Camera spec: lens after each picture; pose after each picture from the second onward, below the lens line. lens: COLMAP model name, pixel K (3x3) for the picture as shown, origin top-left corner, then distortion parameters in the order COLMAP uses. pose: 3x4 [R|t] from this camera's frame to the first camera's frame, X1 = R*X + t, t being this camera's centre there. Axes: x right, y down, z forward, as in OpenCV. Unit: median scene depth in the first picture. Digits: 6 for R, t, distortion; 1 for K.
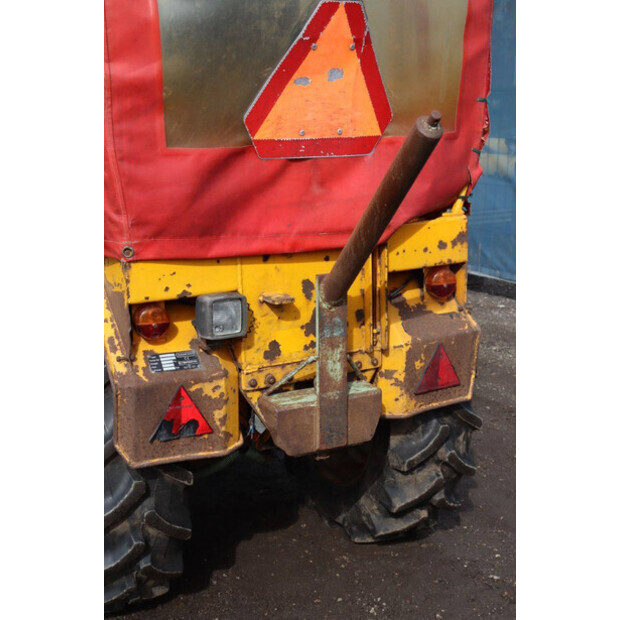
lens RADIAL K [[999.7, 0, 307.2], [0, 999.7, 311.9], [0, 0, 1]] dist [0.138127, 0.000000]
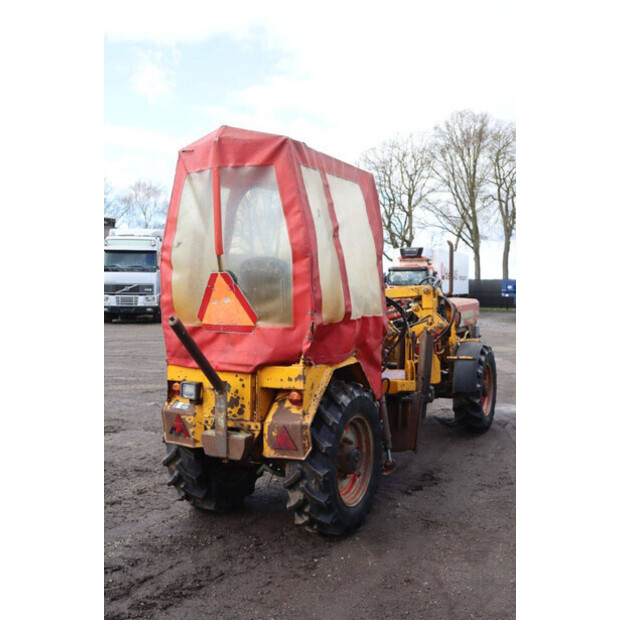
lens RADIAL K [[666.2, 0, 310.3], [0, 666.2, 314.1], [0, 0, 1]] dist [-0.047641, 0.000000]
pose [[0.559705, 0.044855, -0.827477, 1.429654], [-0.190542, 0.978746, -0.075827, -0.112333], [0.806489, 0.200110, 0.556356, 0.255417]]
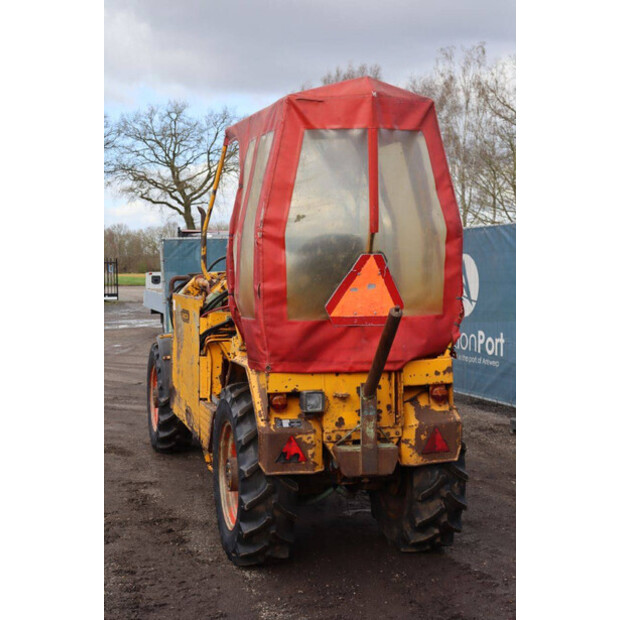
lens RADIAL K [[1025.3, 0, 311.7], [0, 1025.3, 311.1], [0, 0, 1]] dist [0.168797, 0.000000]
pose [[0.976466, 0.011675, -0.215356, 0.348929], [-0.048621, 0.984745, -0.167072, 0.166499], [0.210120, 0.173611, 0.962138, -1.008126]]
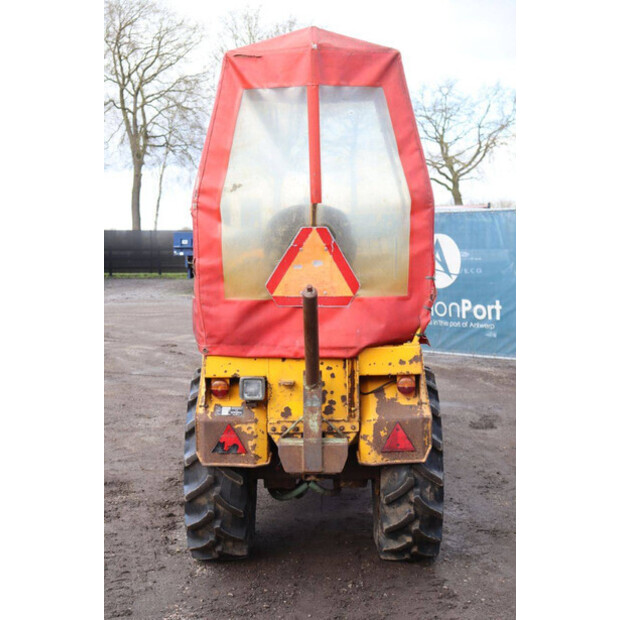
lens RADIAL K [[1025.3, 0, 311.5], [0, 1025.3, 310.9], [0, 0, 1]] dist [0.168797, 0.000000]
pose [[0.881487, 0.037432, -0.470723, 0.875938], [-0.107844, 0.986466, -0.123507, 0.083057], [0.459729, 0.159635, 0.873594, -0.620822]]
